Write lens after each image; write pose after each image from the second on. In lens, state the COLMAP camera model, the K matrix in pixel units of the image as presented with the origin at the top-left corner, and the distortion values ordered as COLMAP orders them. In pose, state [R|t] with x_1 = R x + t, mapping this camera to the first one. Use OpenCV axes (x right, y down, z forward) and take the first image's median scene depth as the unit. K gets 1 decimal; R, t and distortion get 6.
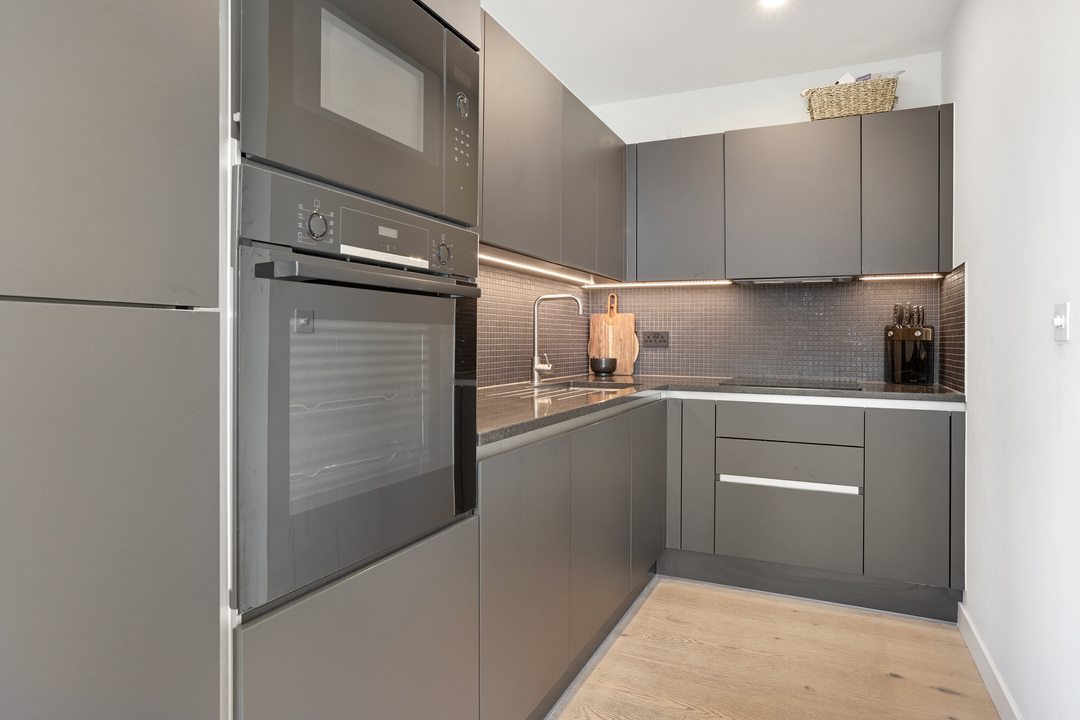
lens RADIAL K [[631.0, 0, 542.6], [0, 631.0, 355.7], [0, 0, 1]] dist [0.007129, -0.003285]
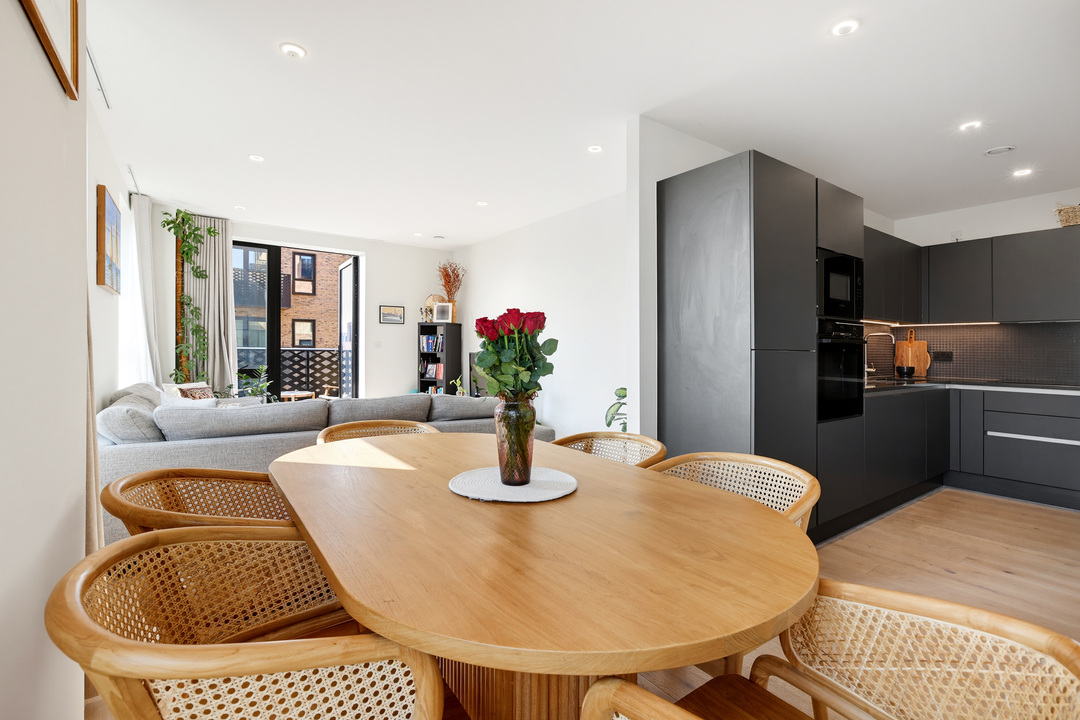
lens RADIAL K [[493.8, 0, 536.8], [0, 493.8, 352.0], [0, 0, 1]] dist [-0.003196, 0.000349]
pose [[0.868369, 0.001786, -0.495915, -0.136869], [-0.013292, 0.999718, -0.019675, 0.004895], [0.495740, 0.023677, 0.868148, -0.845899]]
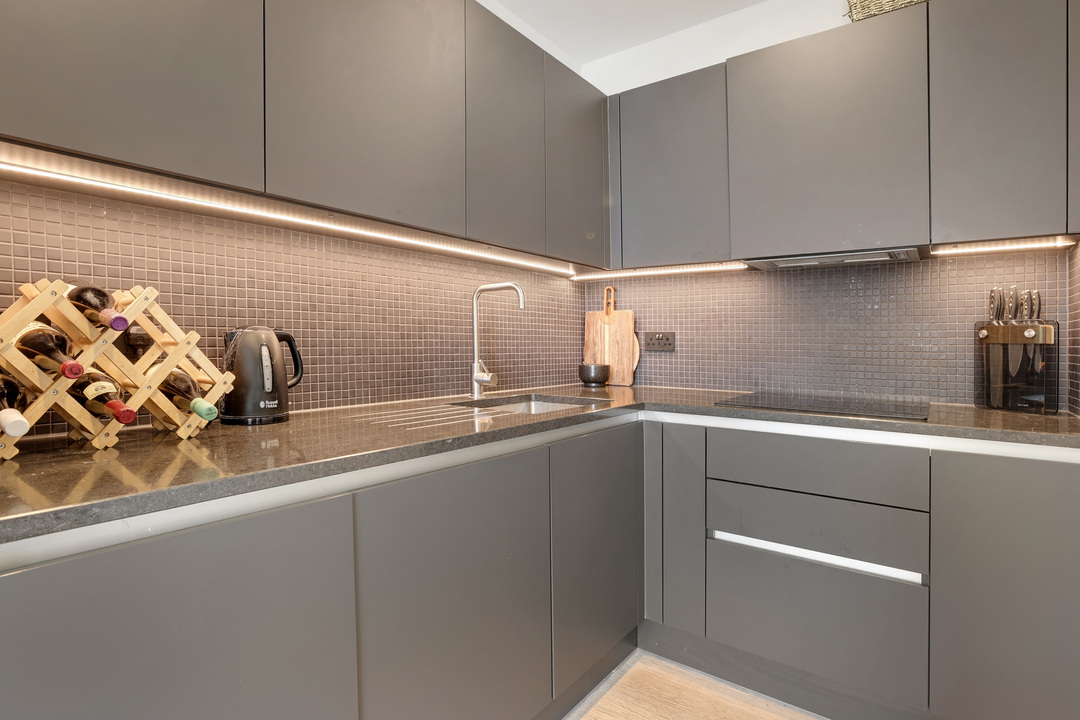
lens RADIAL K [[554.2, 0, 536.7], [0, 554.2, 352.5], [0, 0, 1]] dist [-0.016209, 0.006966]
pose [[0.978991, 0.004892, -0.203845, 0.202210], [-0.006882, 0.999935, -0.009052, -0.006048], [0.203788, 0.010265, 0.978961, 0.327800]]
